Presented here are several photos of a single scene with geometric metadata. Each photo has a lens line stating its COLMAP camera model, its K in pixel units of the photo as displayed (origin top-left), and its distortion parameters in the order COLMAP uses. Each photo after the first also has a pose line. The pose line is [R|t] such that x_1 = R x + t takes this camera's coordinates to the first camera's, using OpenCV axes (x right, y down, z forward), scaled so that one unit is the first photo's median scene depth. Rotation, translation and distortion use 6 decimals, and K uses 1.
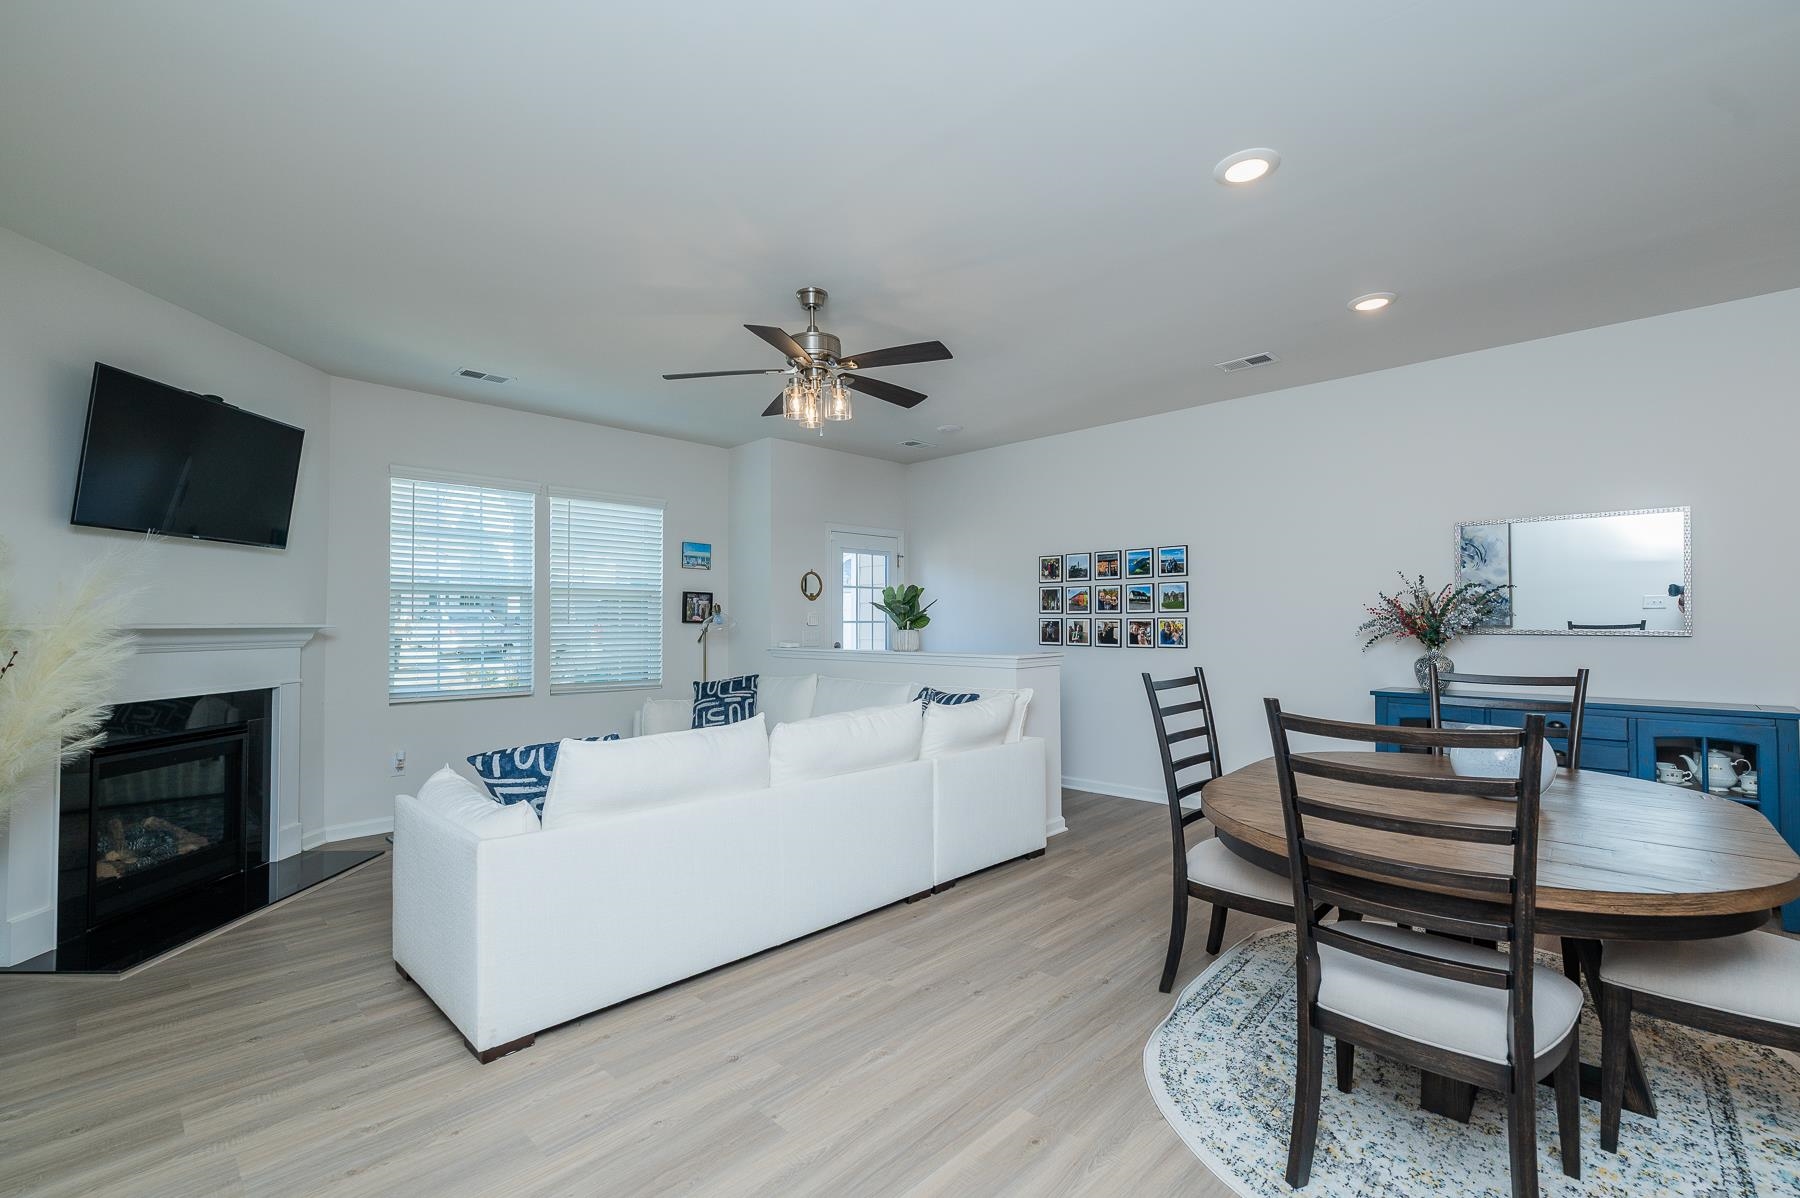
lens RADIAL K [[787.3, 0, 889.6], [0, 787.3, 599.2], [0, 0, 1]] dist [-0.002330, 0.000070]
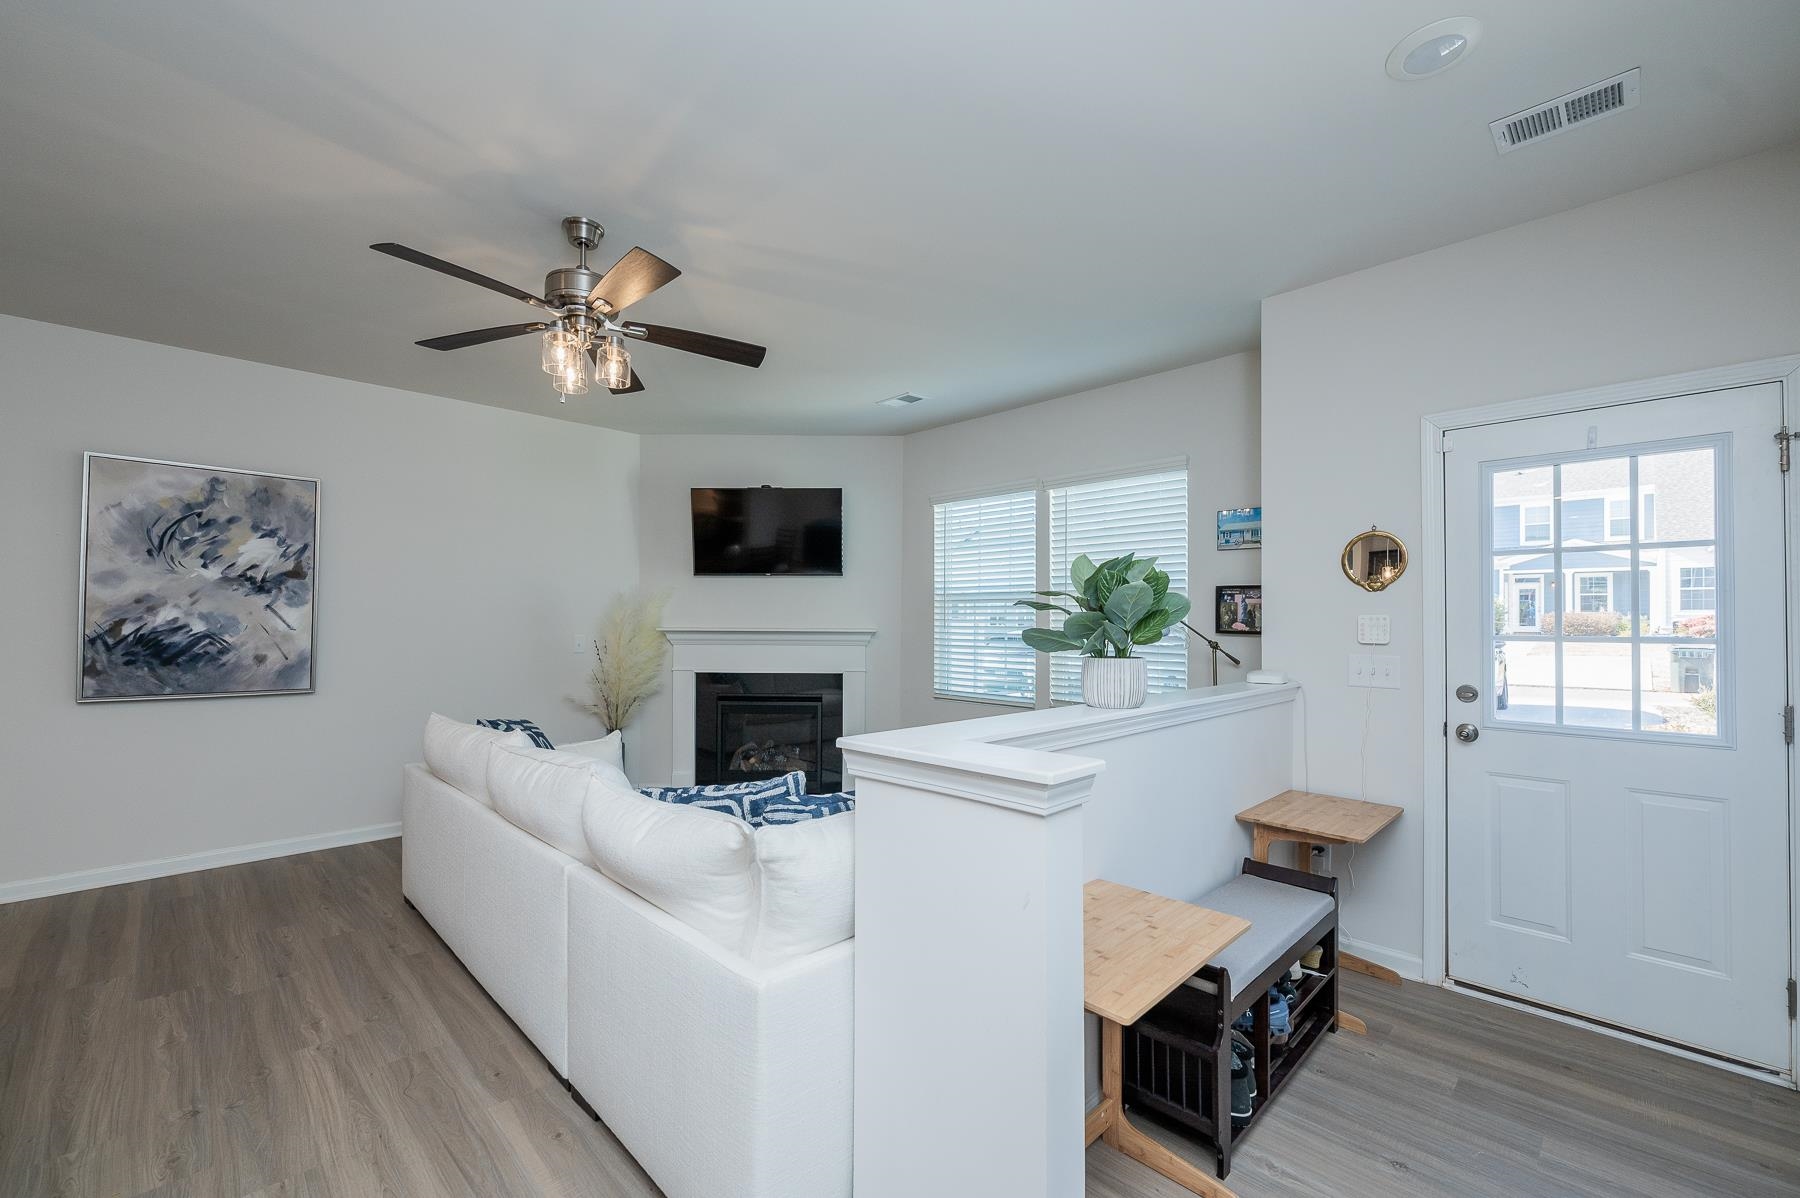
lens RADIAL K [[738.3, 0, 891.4], [0, 738.3, 611.4], [0, 0, 1]] dist [0.000184, -0.000153]
pose [[-0.015737, -0.012777, -0.999795, 0.413211], [0.023171, 0.999645, -0.013140, 0.015041], [0.999608, -0.023373, -0.015435, 0.845909]]
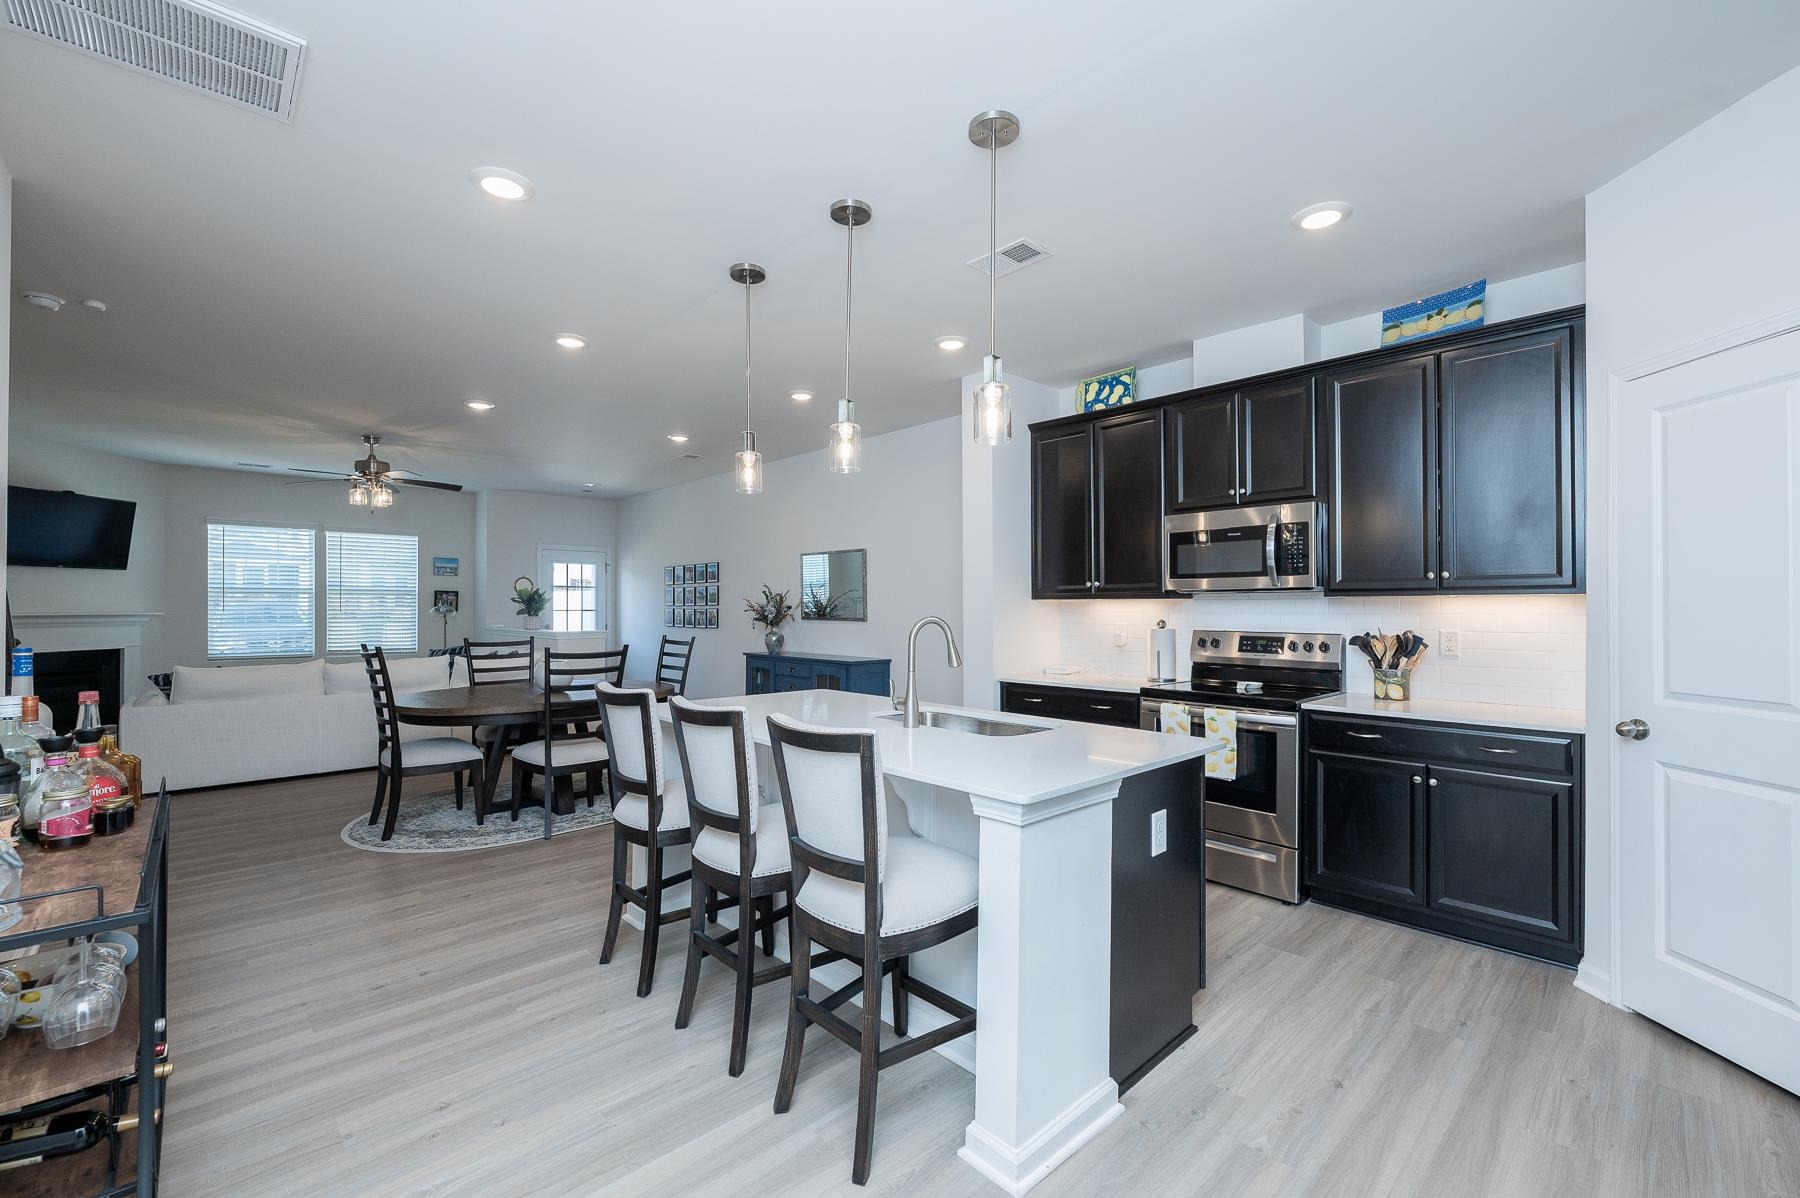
lens RADIAL K [[787.3, 0, 902.4], [0, 787.3, 606.2], [0, 0, 1]] dist [-0.002330, 0.000070]
pose [[0.999591, -0.000631, -0.028578, 0.775577], [0.001323, 0.999706, 0.024213, -0.017991], [0.028554, -0.024240, 0.999298, -0.546283]]
